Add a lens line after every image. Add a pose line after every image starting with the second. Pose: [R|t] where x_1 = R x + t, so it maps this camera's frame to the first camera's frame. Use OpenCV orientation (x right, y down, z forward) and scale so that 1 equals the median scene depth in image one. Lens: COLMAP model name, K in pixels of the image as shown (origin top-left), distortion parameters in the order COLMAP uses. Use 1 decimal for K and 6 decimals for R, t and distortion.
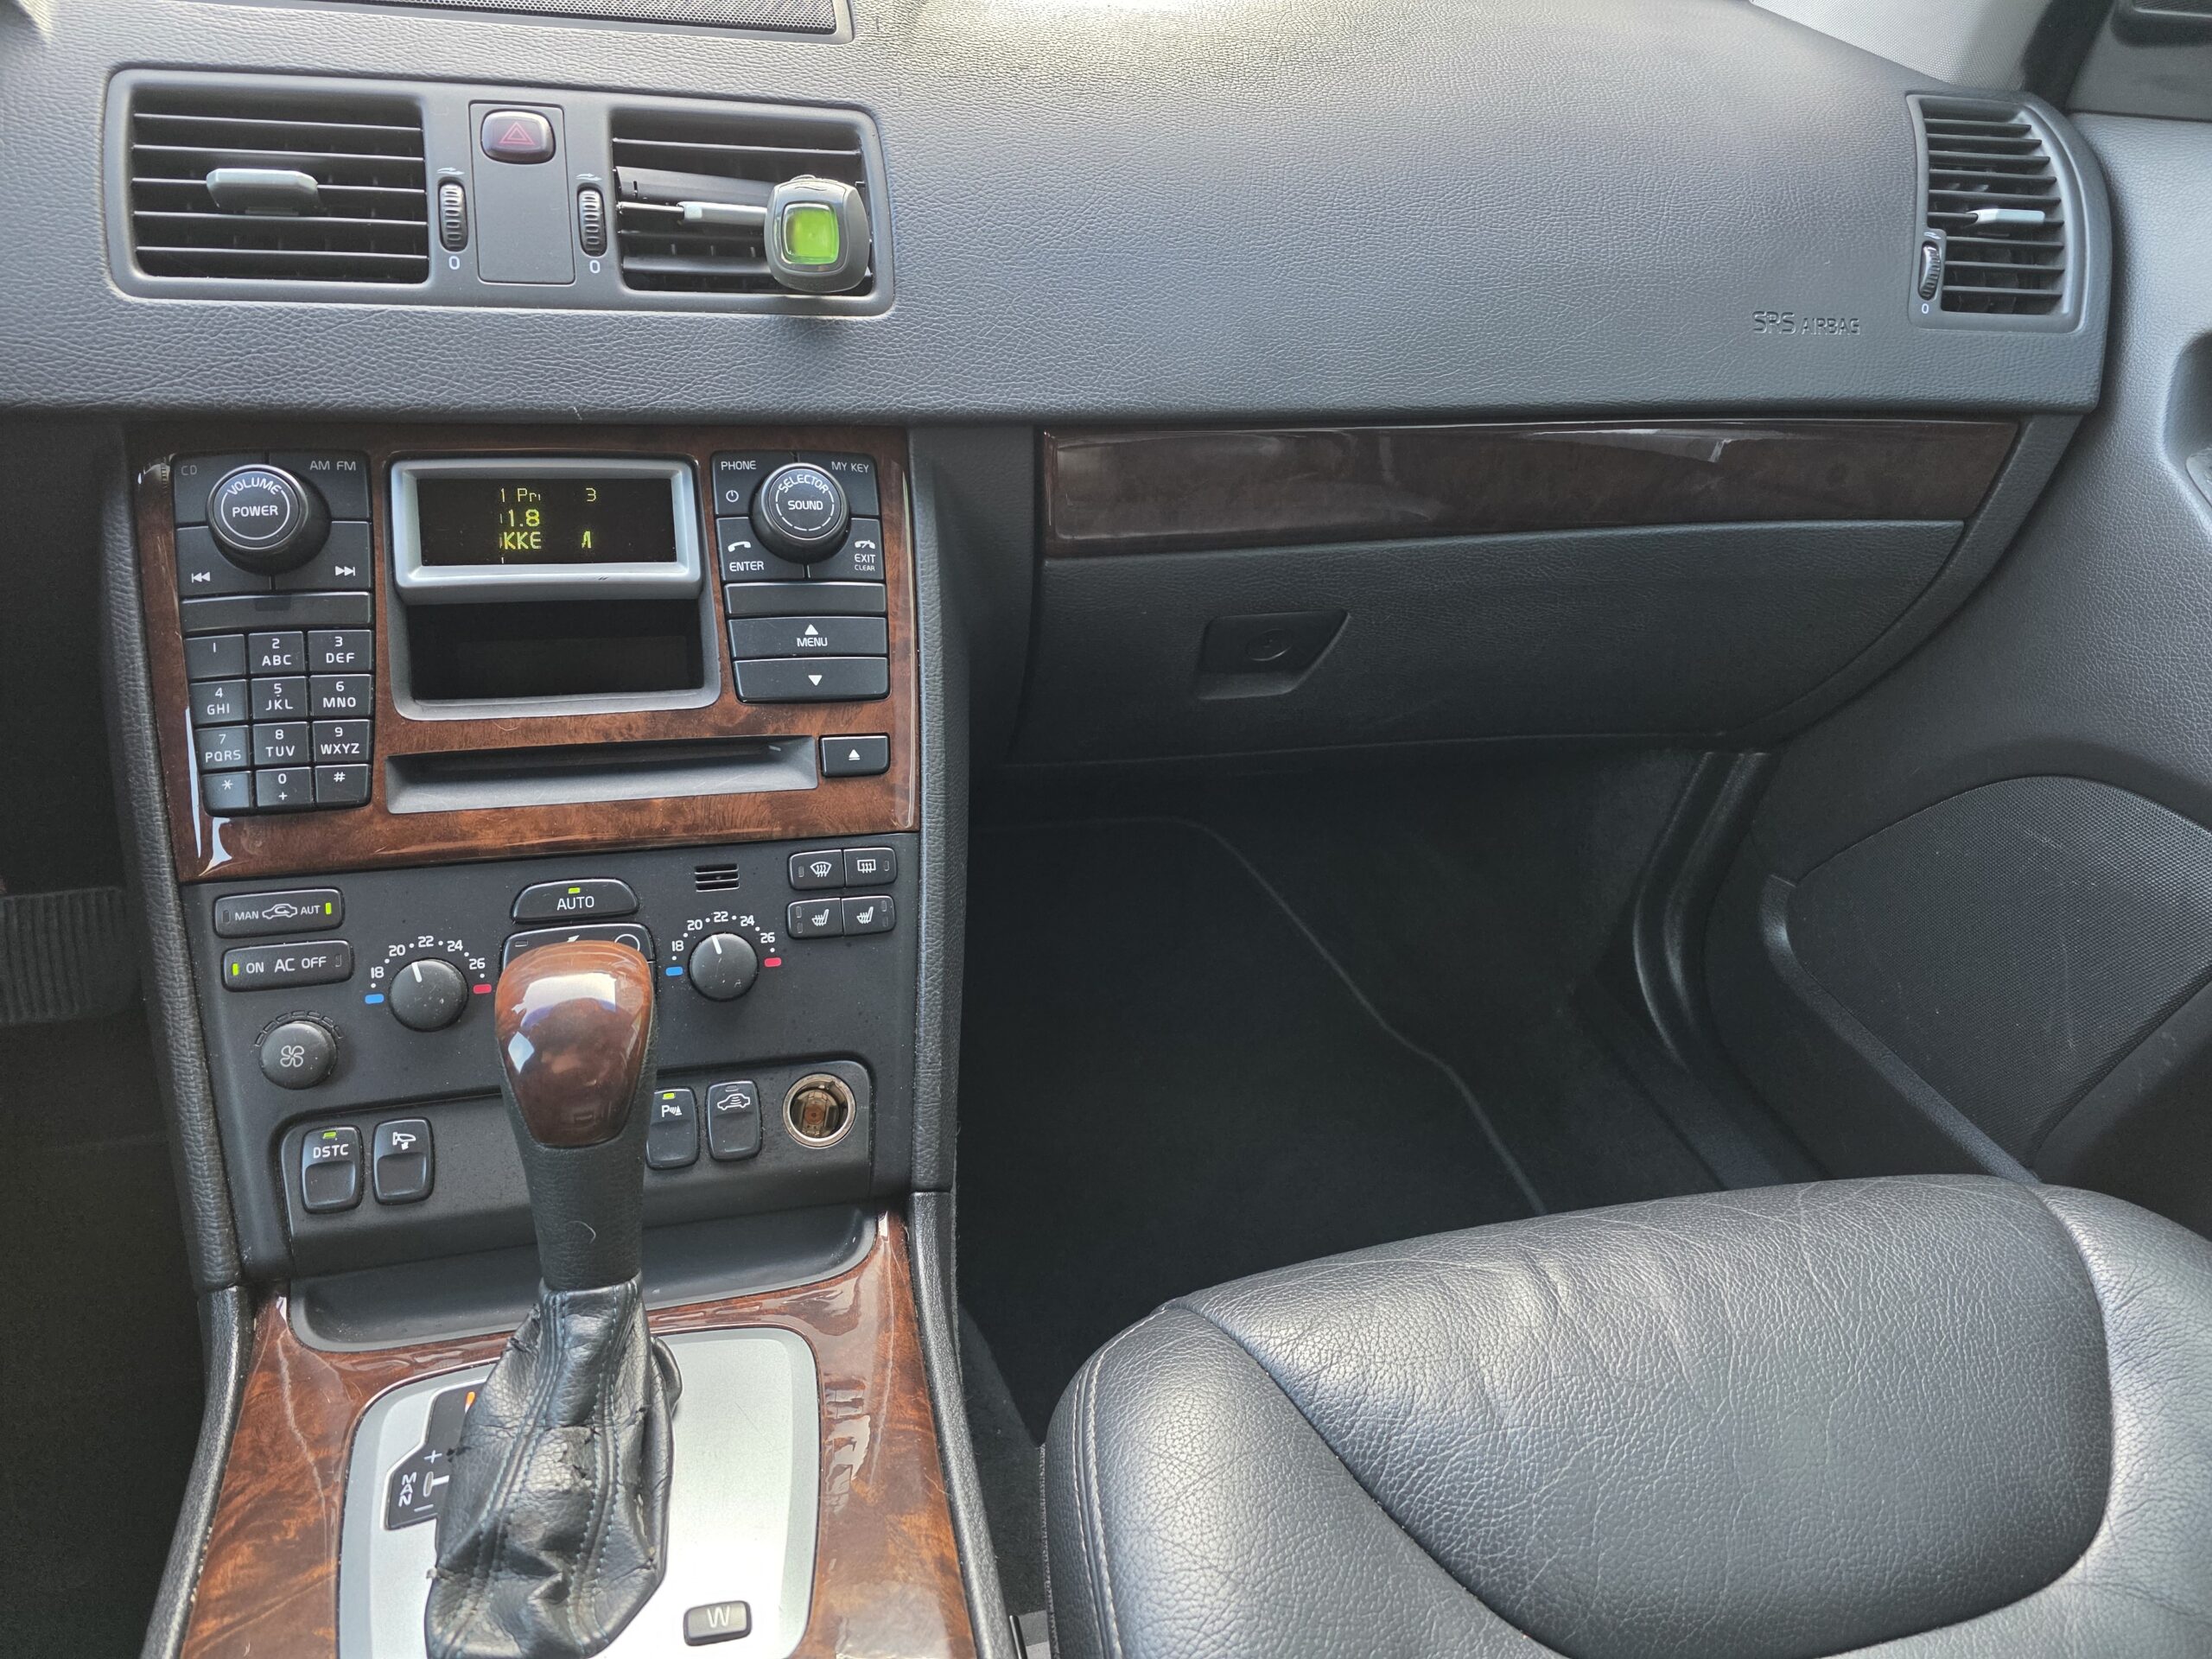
lens RADIAL K [[1571.1, 0, 1170.7], [0, 1571.1, 799.8], [0, 0, 1]] dist [0.051321, -0.050800]
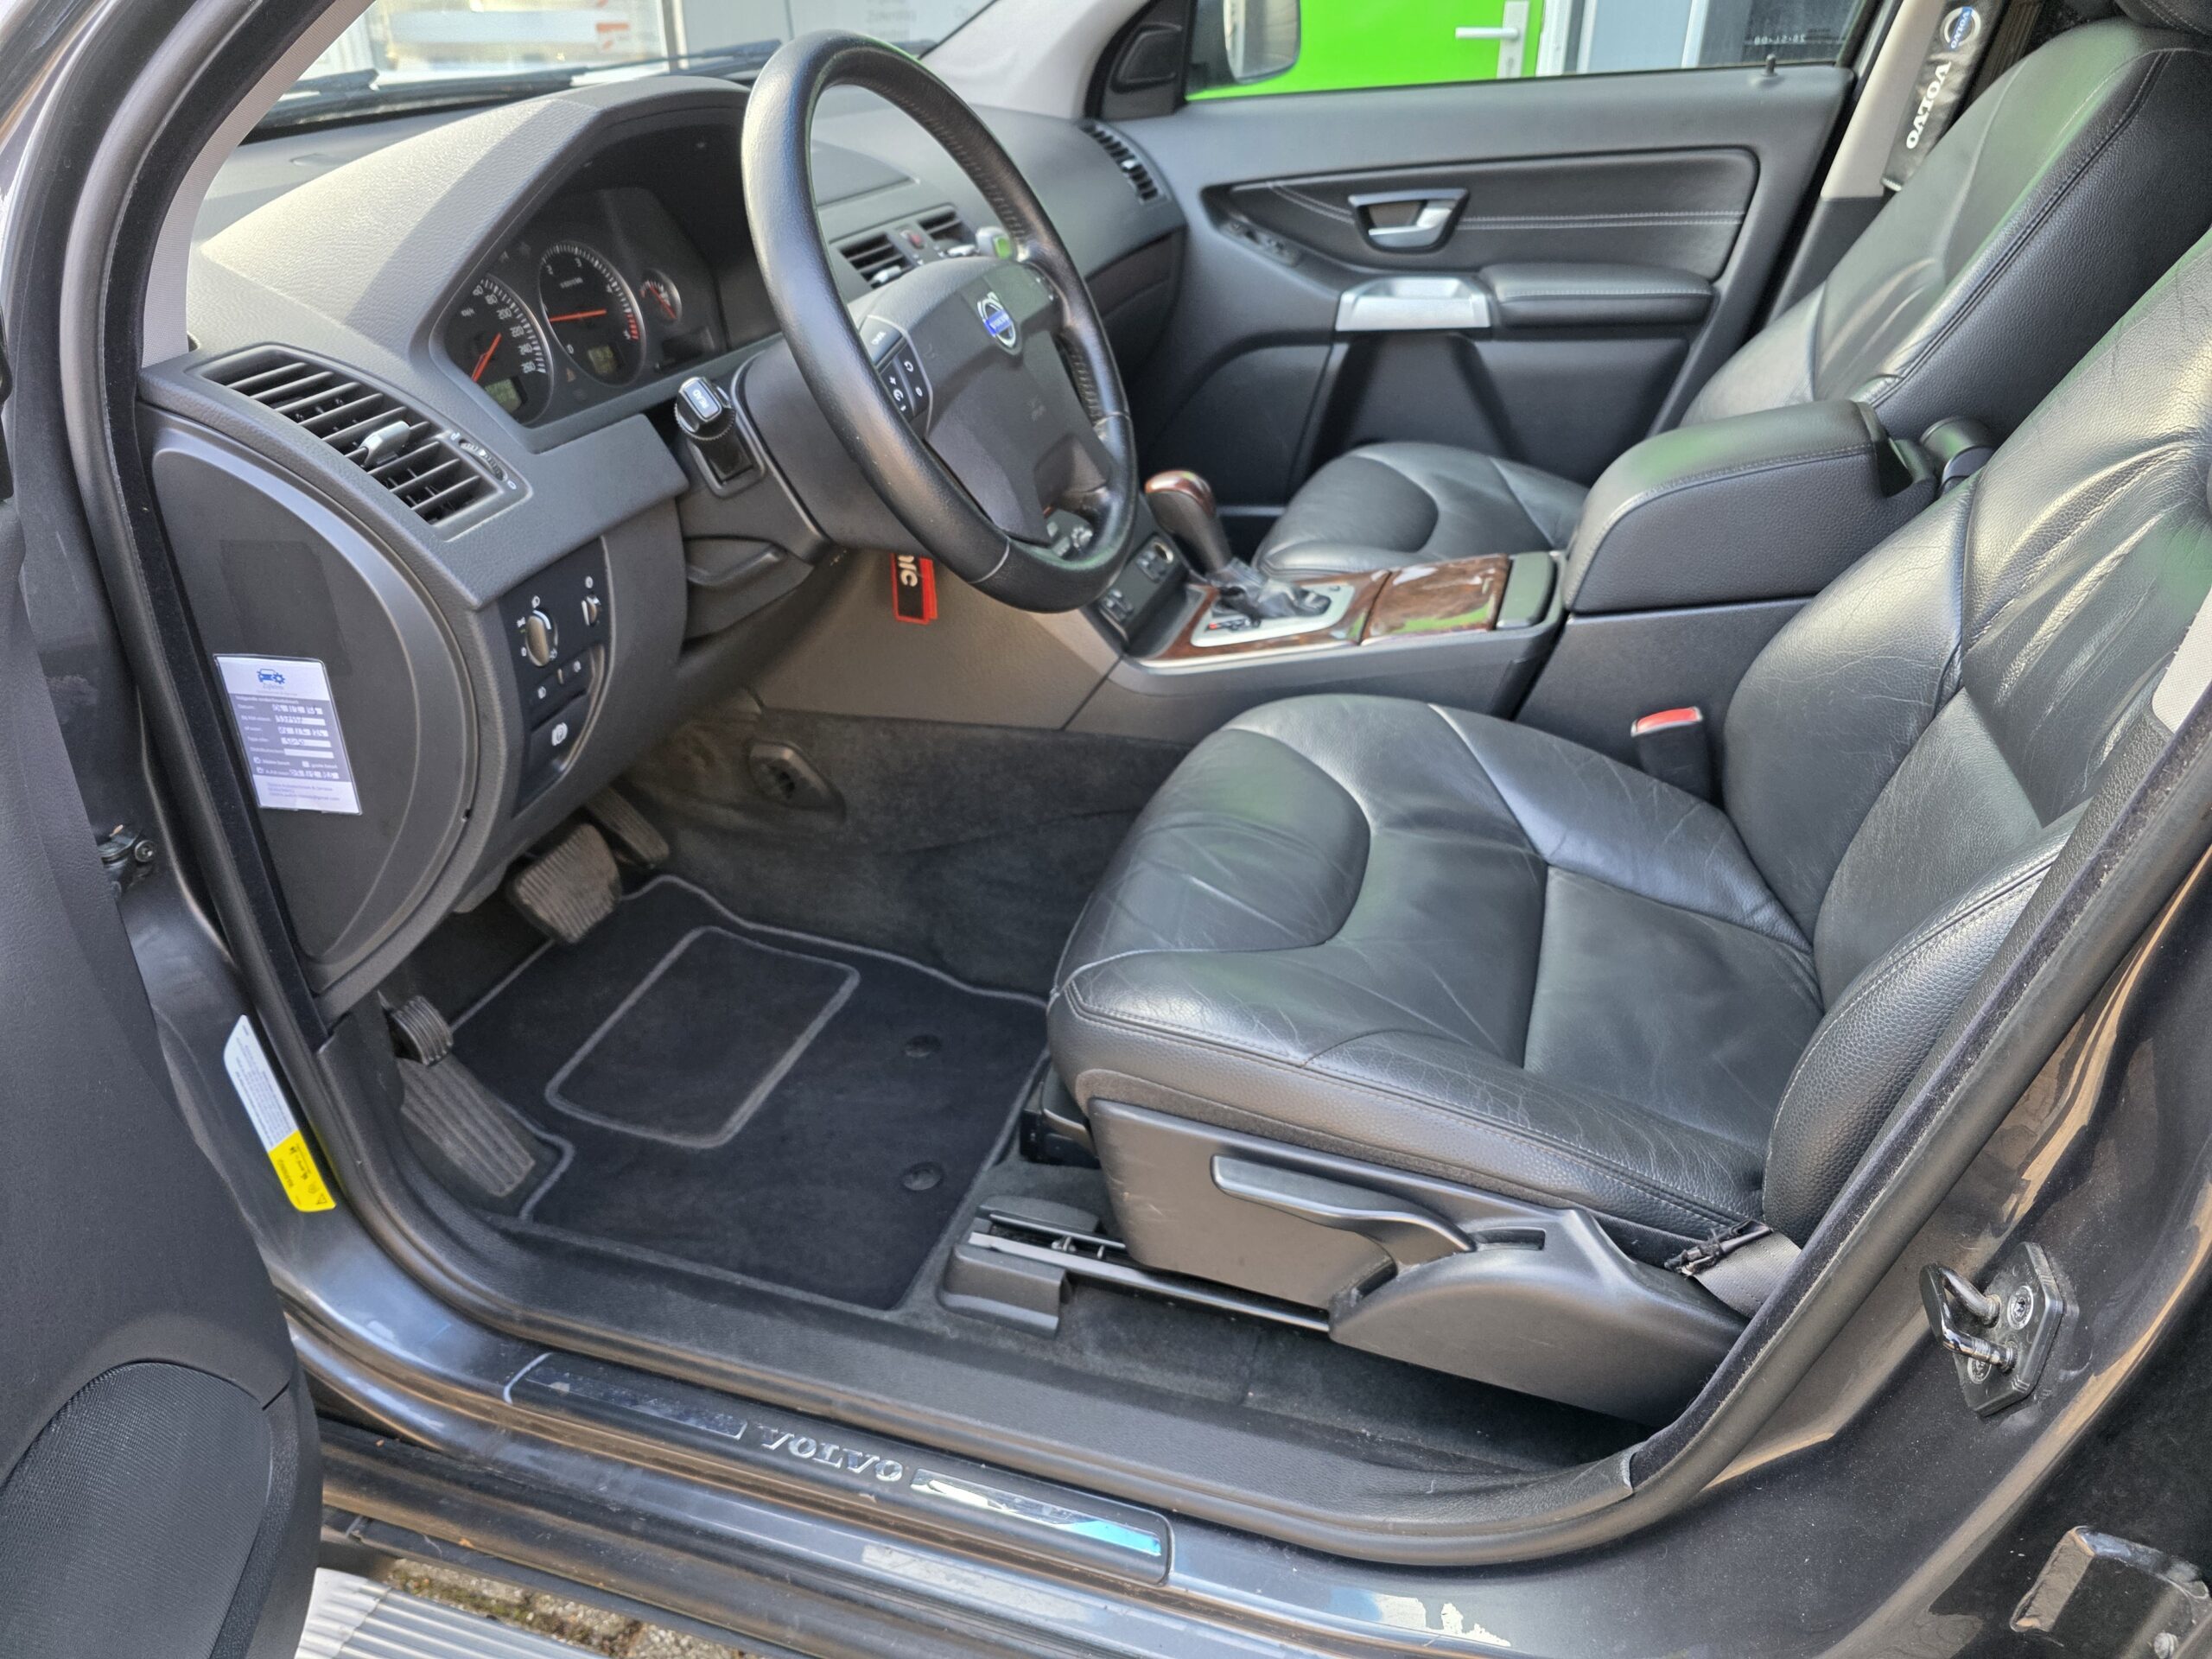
lens RADIAL K [[1457.3, 0, 1128.1], [0, 1457.3, 834.7], [0, 0, 1]] dist [0.068986, -0.073680]
pose [[0.540680, -0.511212, 0.668077, -1.703070], [0.501952, 0.833353, 0.231447, -0.008592], [-0.675063, 0.210204, 0.707181, -0.497204]]
